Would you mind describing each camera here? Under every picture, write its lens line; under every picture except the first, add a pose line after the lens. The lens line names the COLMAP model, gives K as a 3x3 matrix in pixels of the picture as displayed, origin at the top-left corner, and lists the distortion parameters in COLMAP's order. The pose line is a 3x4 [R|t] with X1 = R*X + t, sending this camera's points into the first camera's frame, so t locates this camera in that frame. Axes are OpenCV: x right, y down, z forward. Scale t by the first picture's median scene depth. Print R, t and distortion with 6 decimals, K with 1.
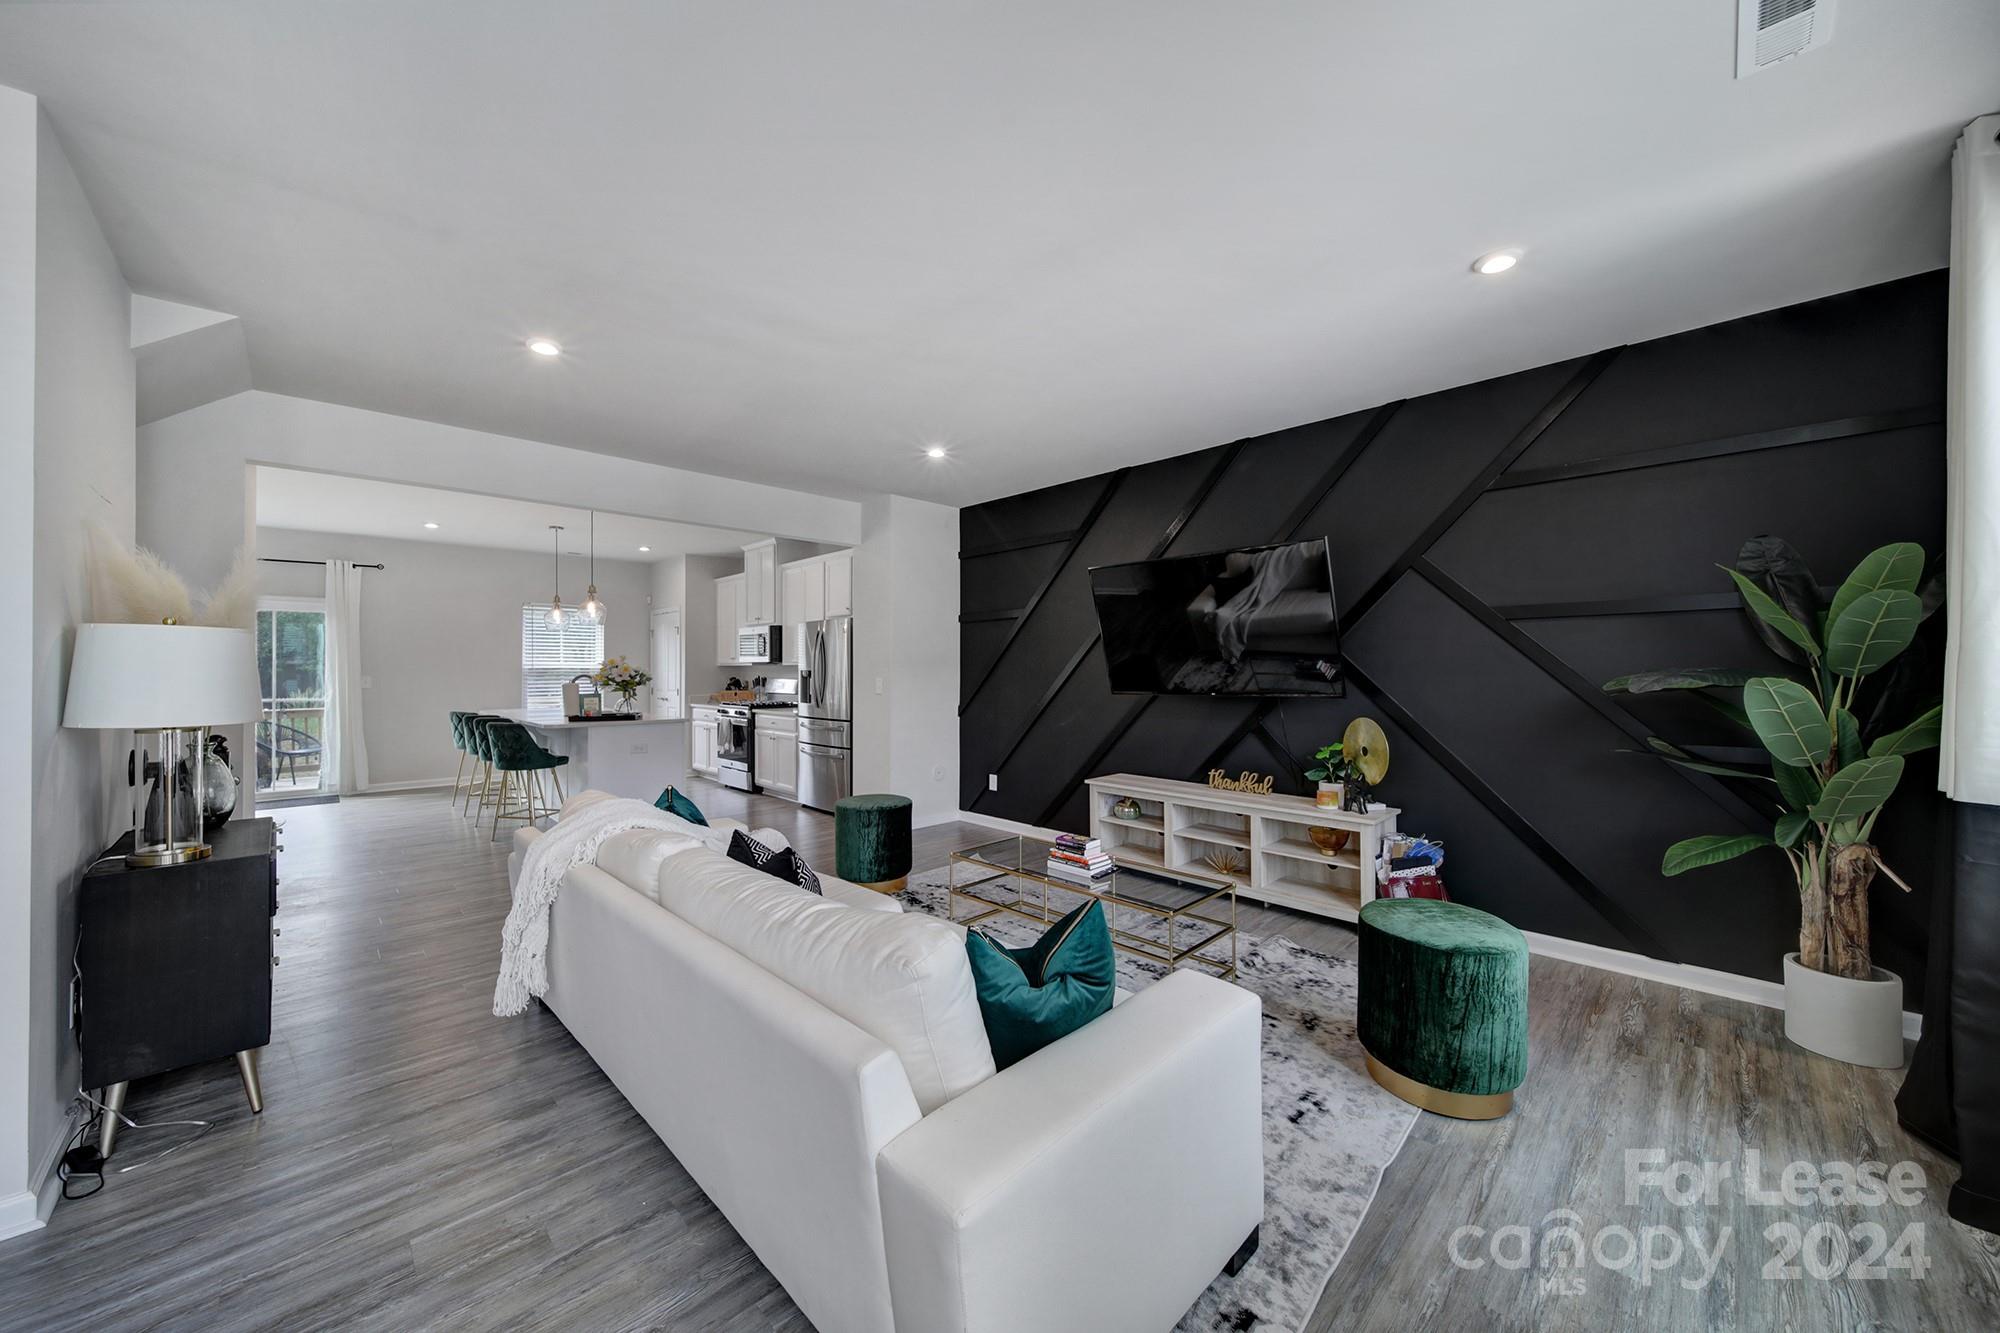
lens RADIAL K [[705.2, 0, 1000.4], [0, 705.2, 669.9], [0, 0, 1]] dist [-0.000203, -0.000662]
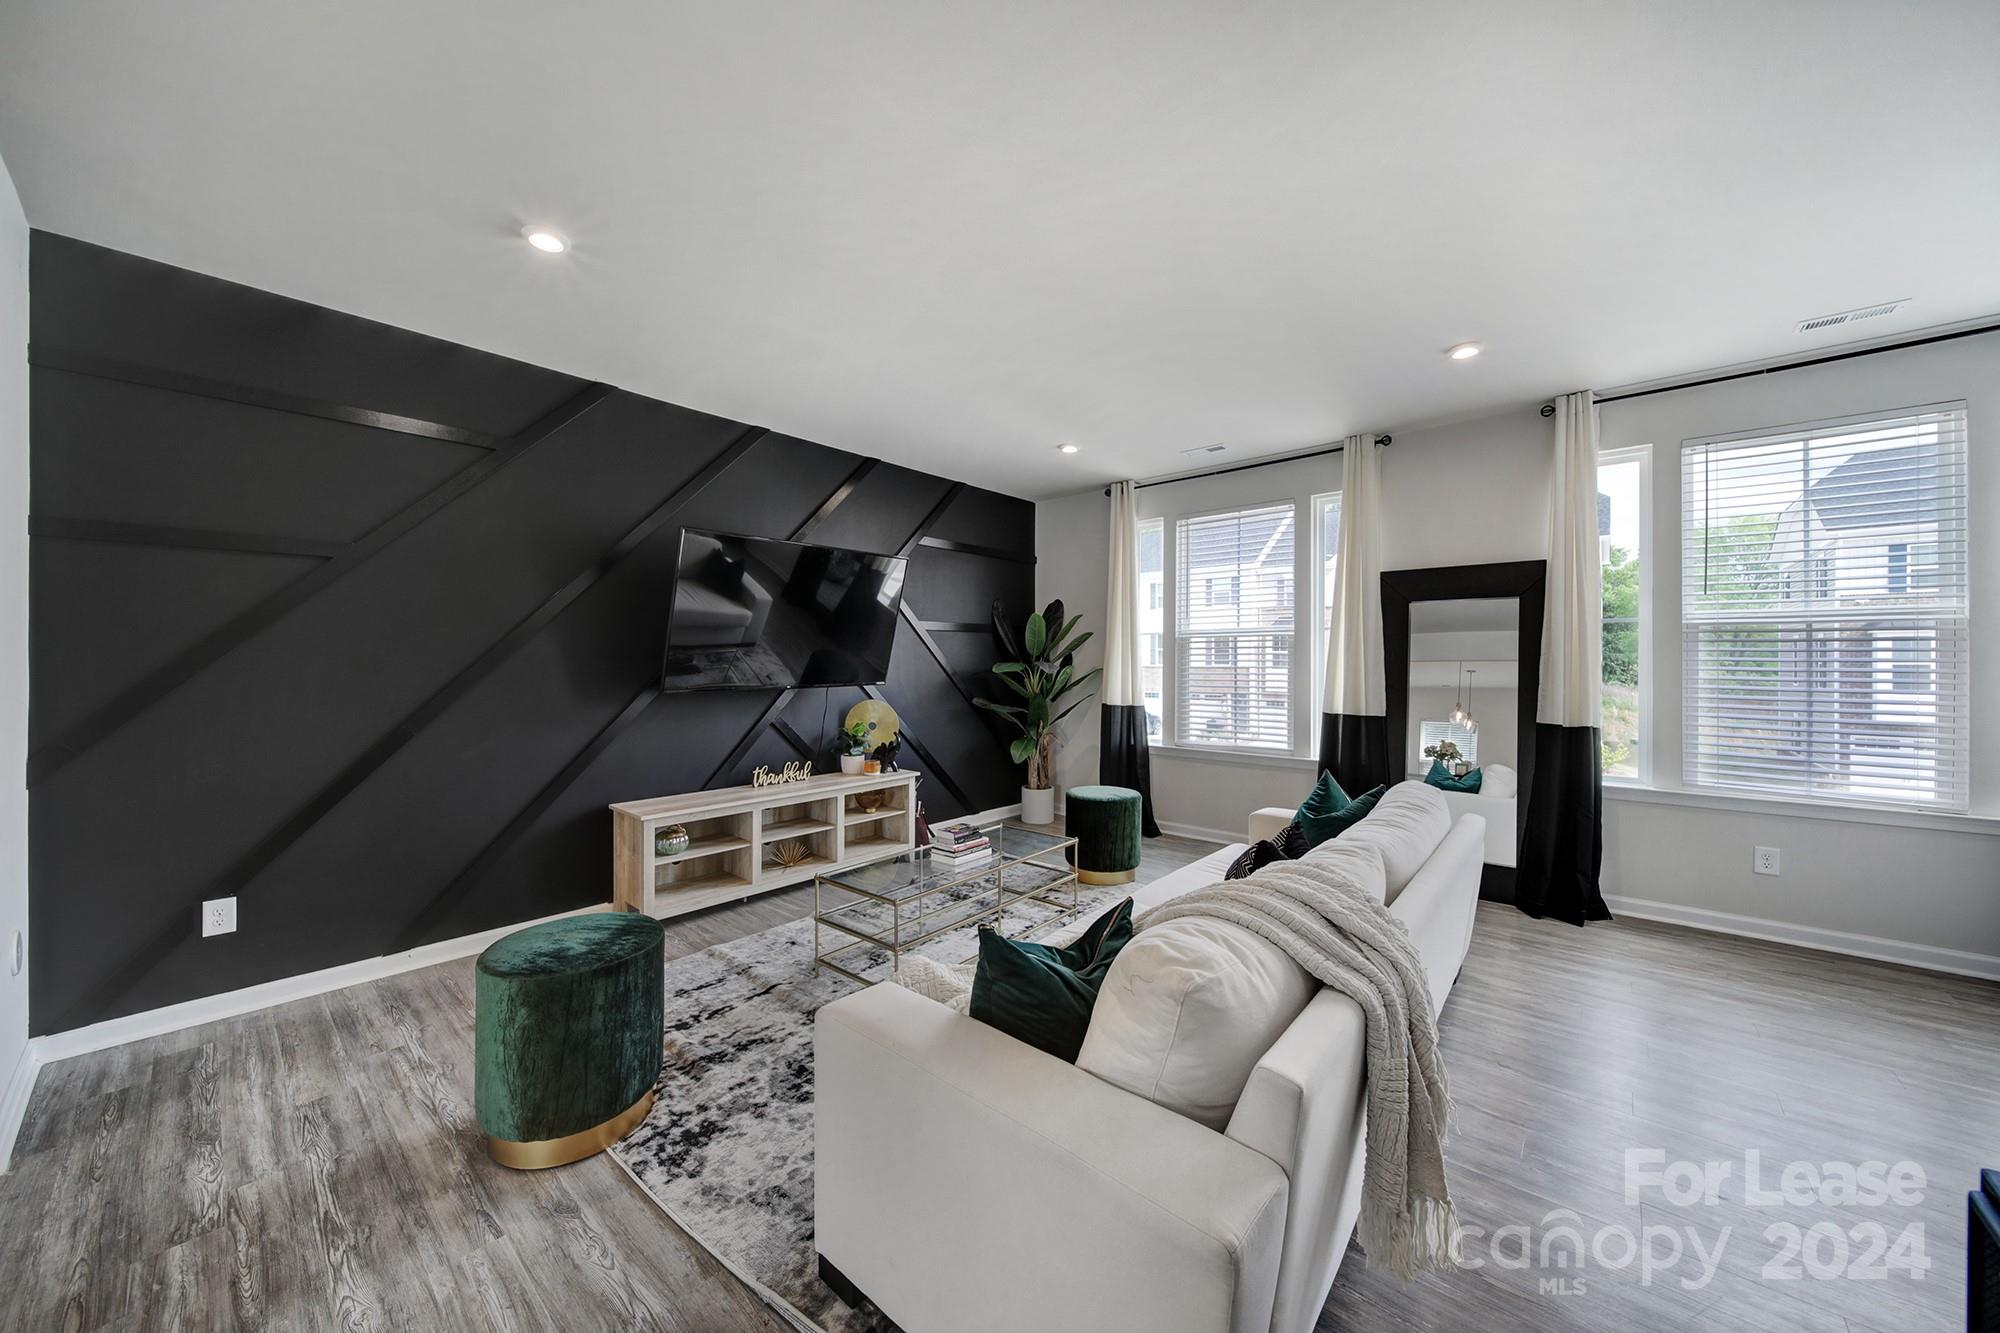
lens RADIAL K [[705.2, 0, 1006.4], [0, 705.2, 658.7], [0, 0, 1]] dist [-0.000203, -0.000662]
pose [[-0.087209, 0.004308, 0.996181, -0.672354], [0.000910, 0.999991, -0.004245, -0.000742], [-0.996190, 0.000536, -0.087212, 0.748277]]
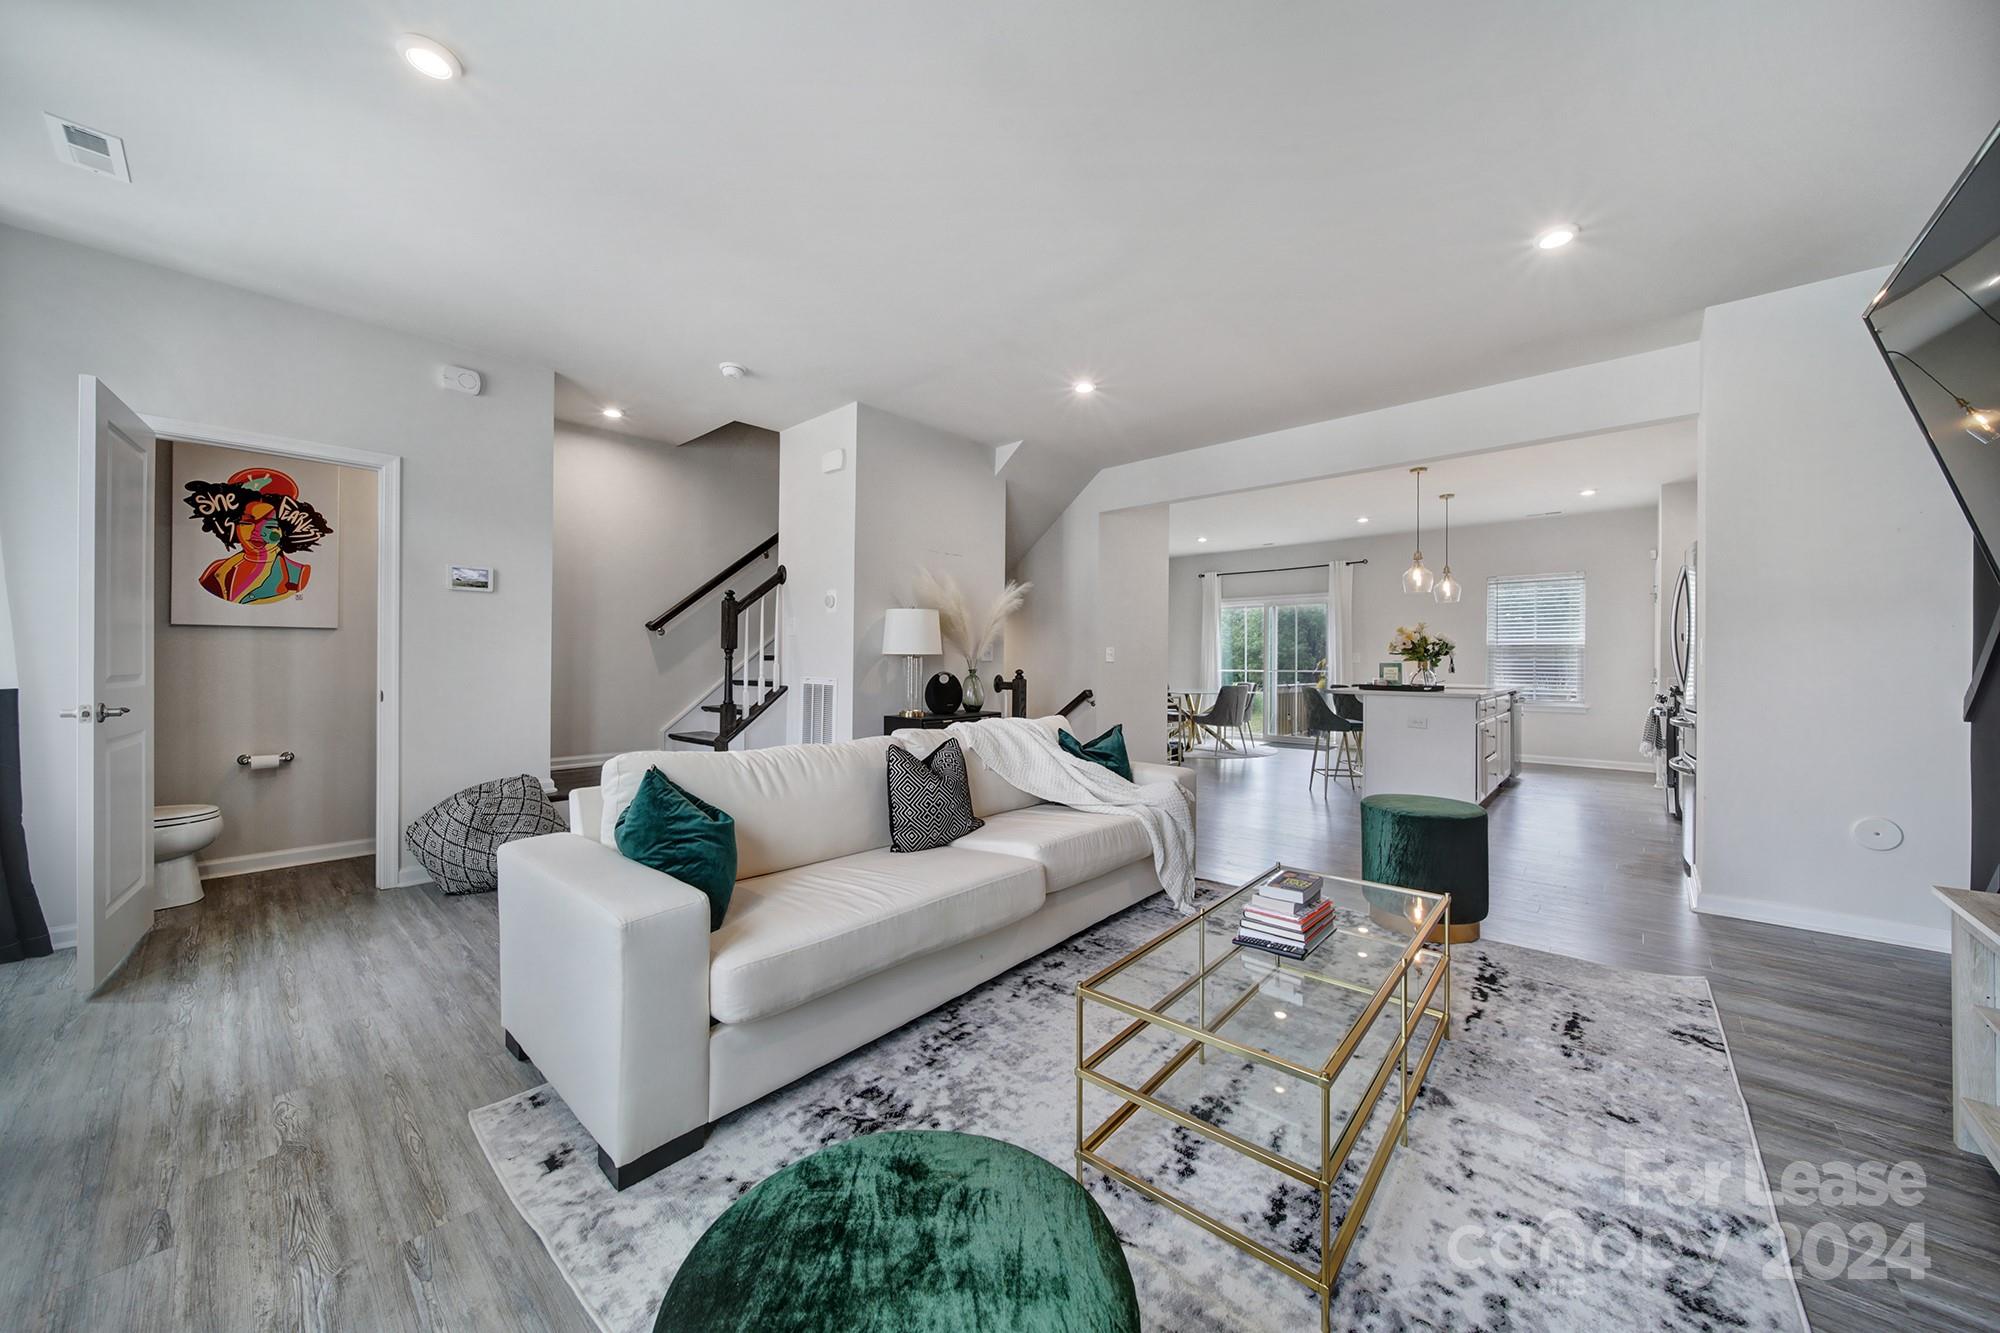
lens RADIAL K [[705.2, 0, 1004.7], [0, 705.2, 659.8], [0, 0, 1]] dist [-0.000203, -0.000662]
pose [[0.067055, 0.001377, -0.997748, 0.488794], [-0.007865, 0.999969, 0.000851, 0.044340], [0.997718, 0.007790, 0.067064, 0.532971]]
